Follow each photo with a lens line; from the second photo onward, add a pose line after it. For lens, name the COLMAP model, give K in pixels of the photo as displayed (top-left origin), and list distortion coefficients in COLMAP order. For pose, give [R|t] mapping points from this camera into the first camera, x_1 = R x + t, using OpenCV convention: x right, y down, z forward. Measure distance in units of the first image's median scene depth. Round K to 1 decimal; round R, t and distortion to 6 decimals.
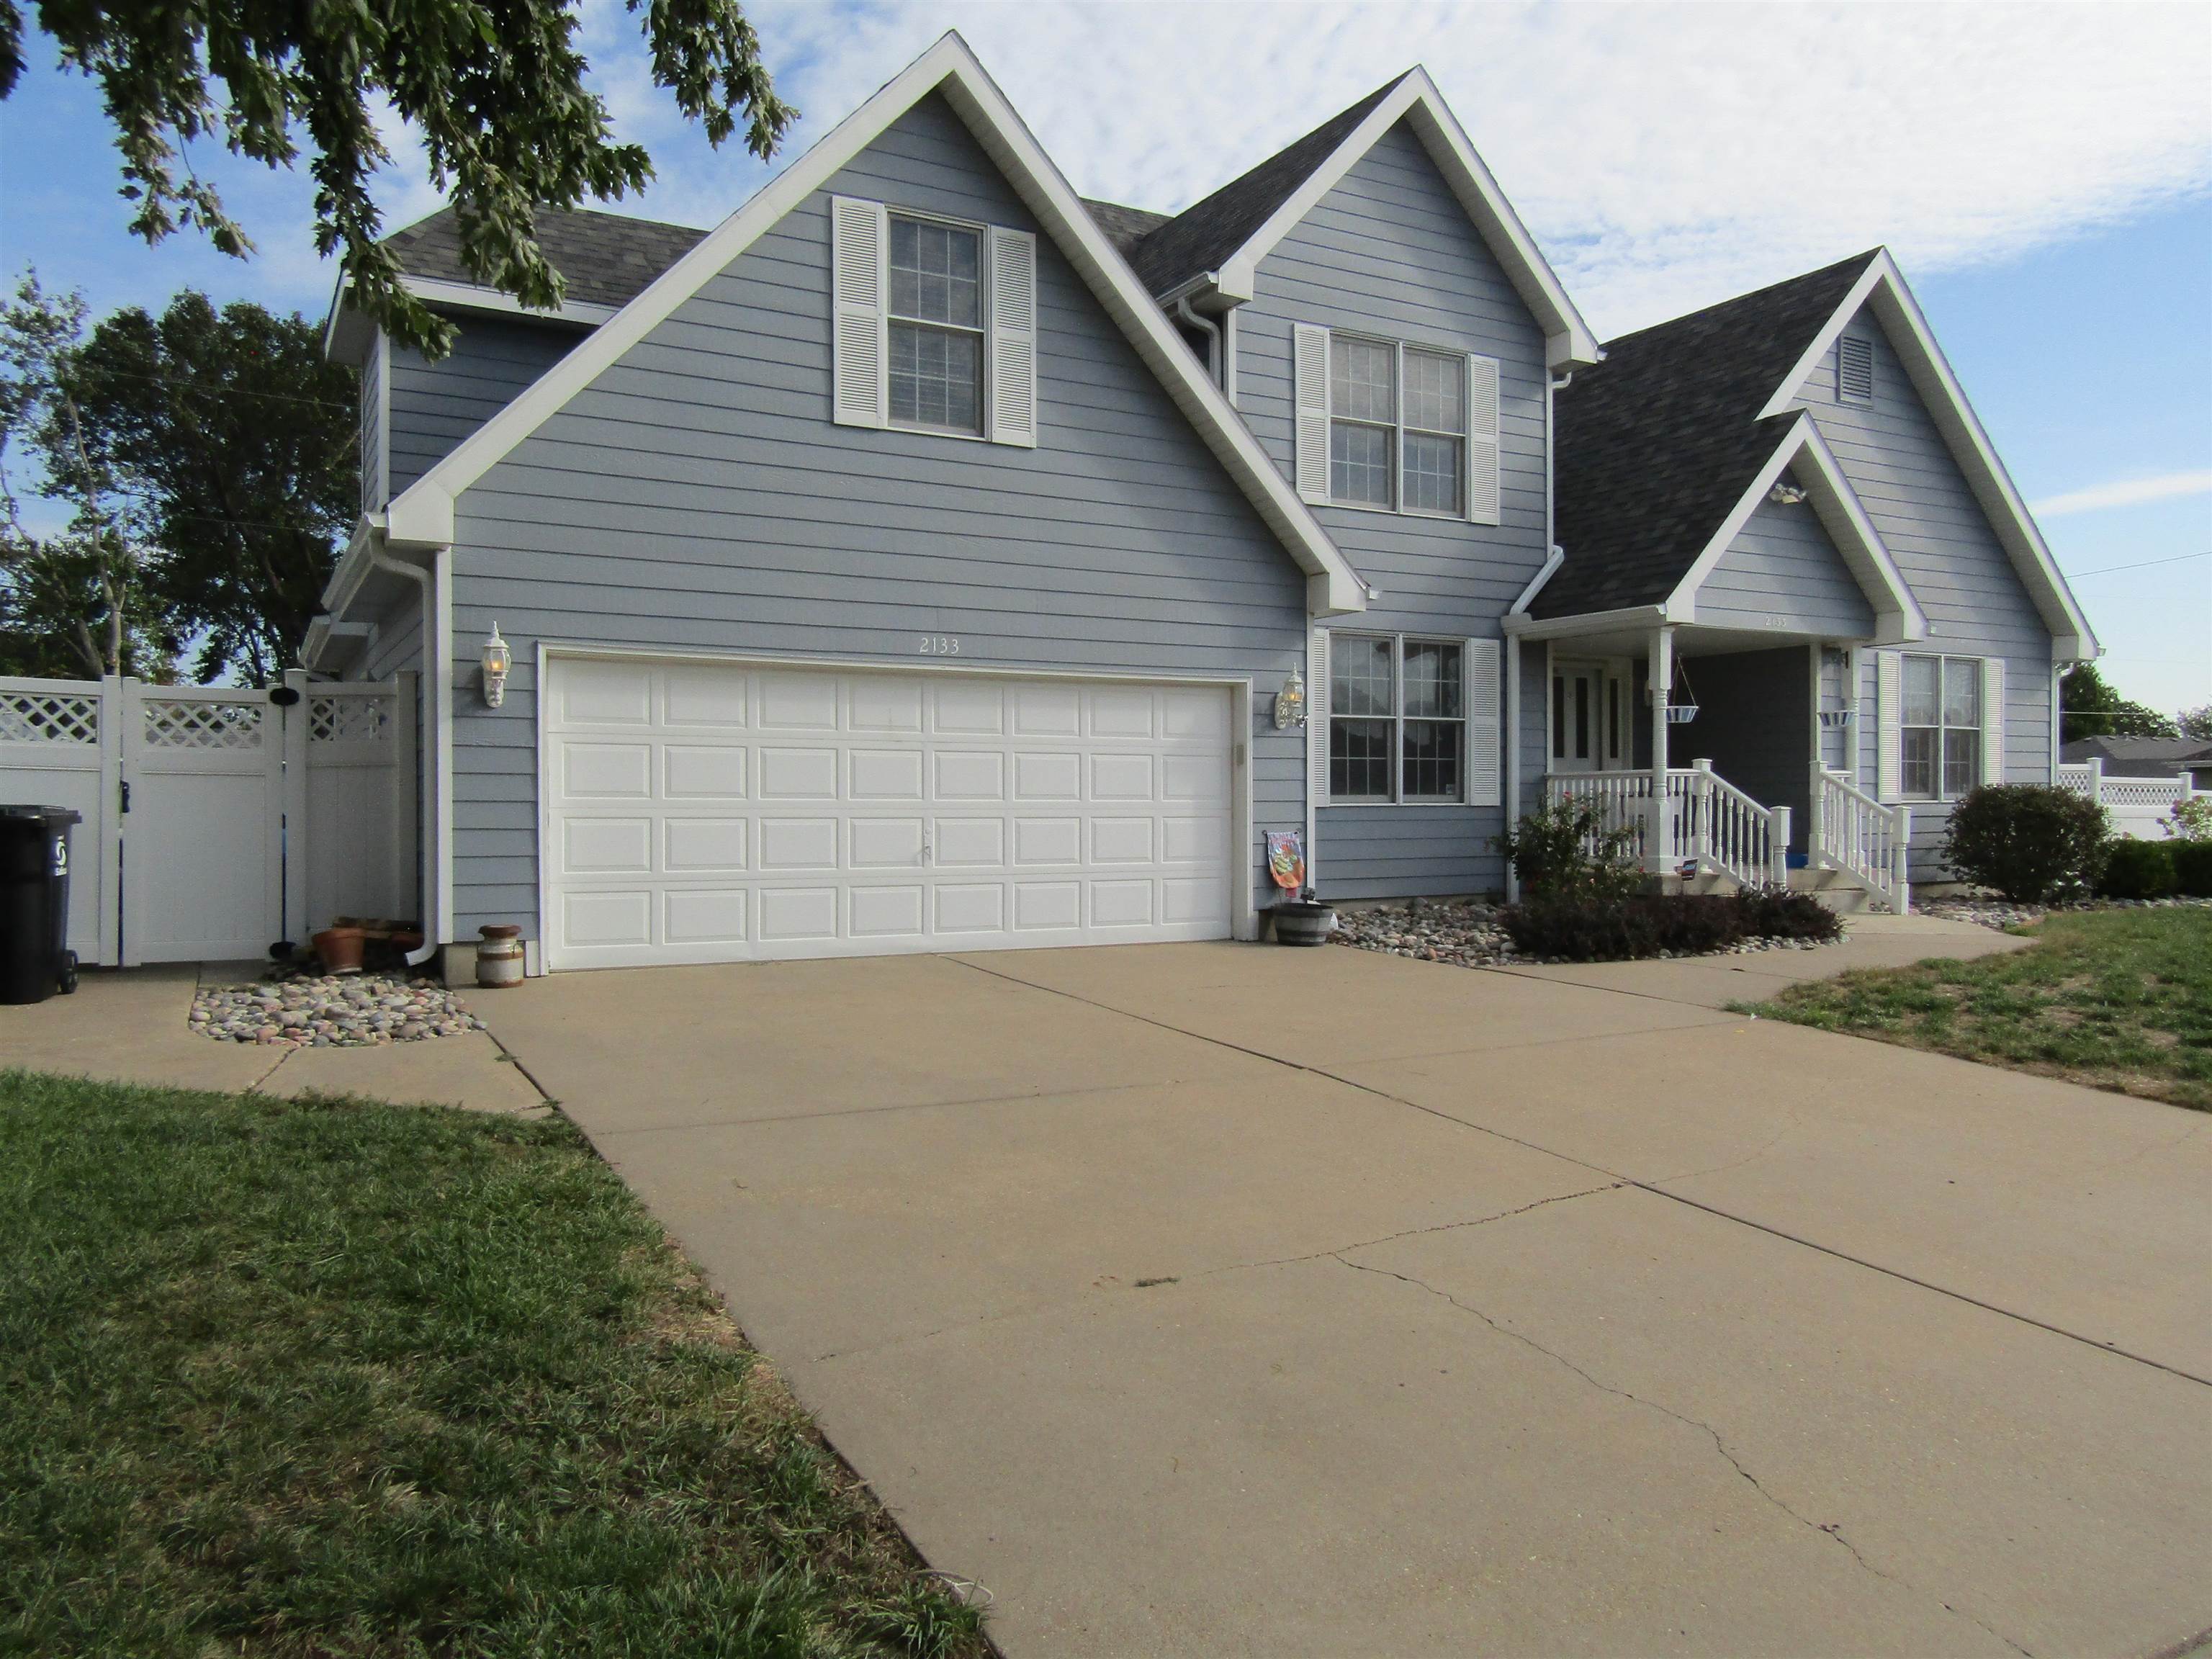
lens RADIAL K [[1562.5, 0, 1103.7], [0, 1562.5, 827.0], [0, 0, 1]] dist [-0.019318, 0.004354]
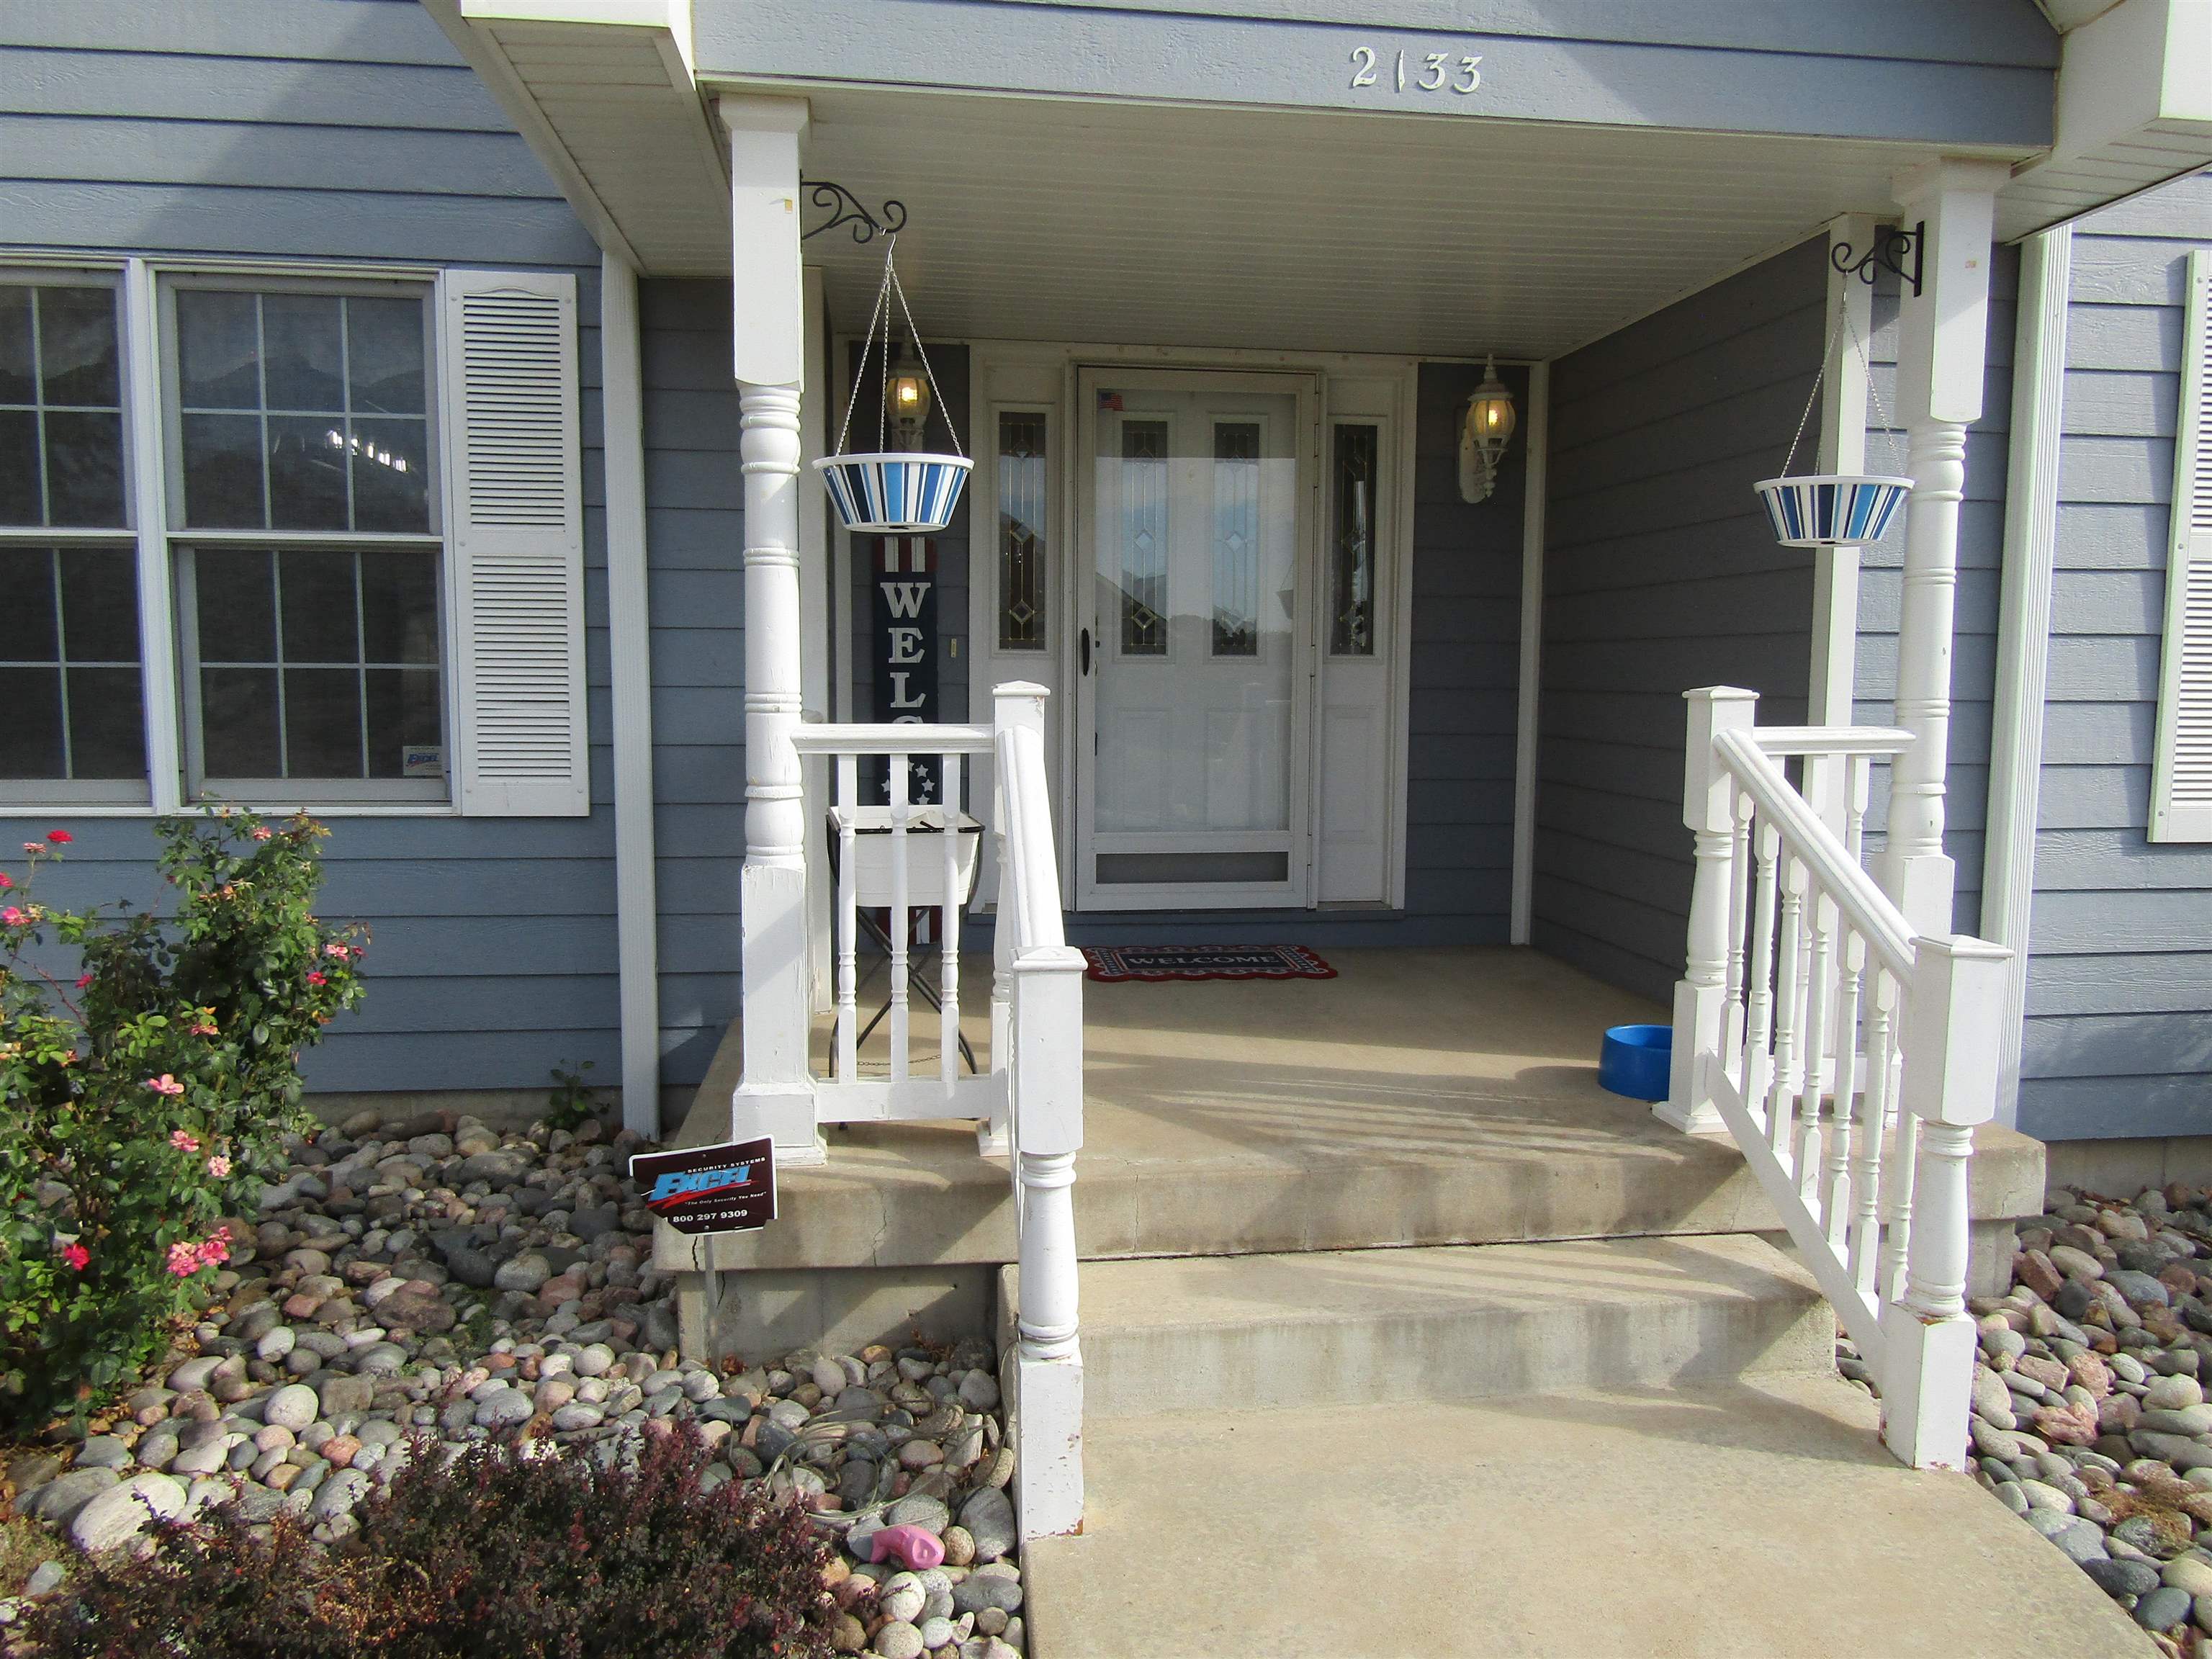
lens RADIAL K [[1562.5, 0, 1109.0], [0, 1562.5, 832.0], [0, 0, 1]] dist [-0.019318, 0.004354]
pose [[0.931095, 0.050872, -0.361211, 0.464665], [-0.017654, 0.995352, 0.094675, -0.042028], [0.364349, -0.081774, 0.927665, 0.749080]]
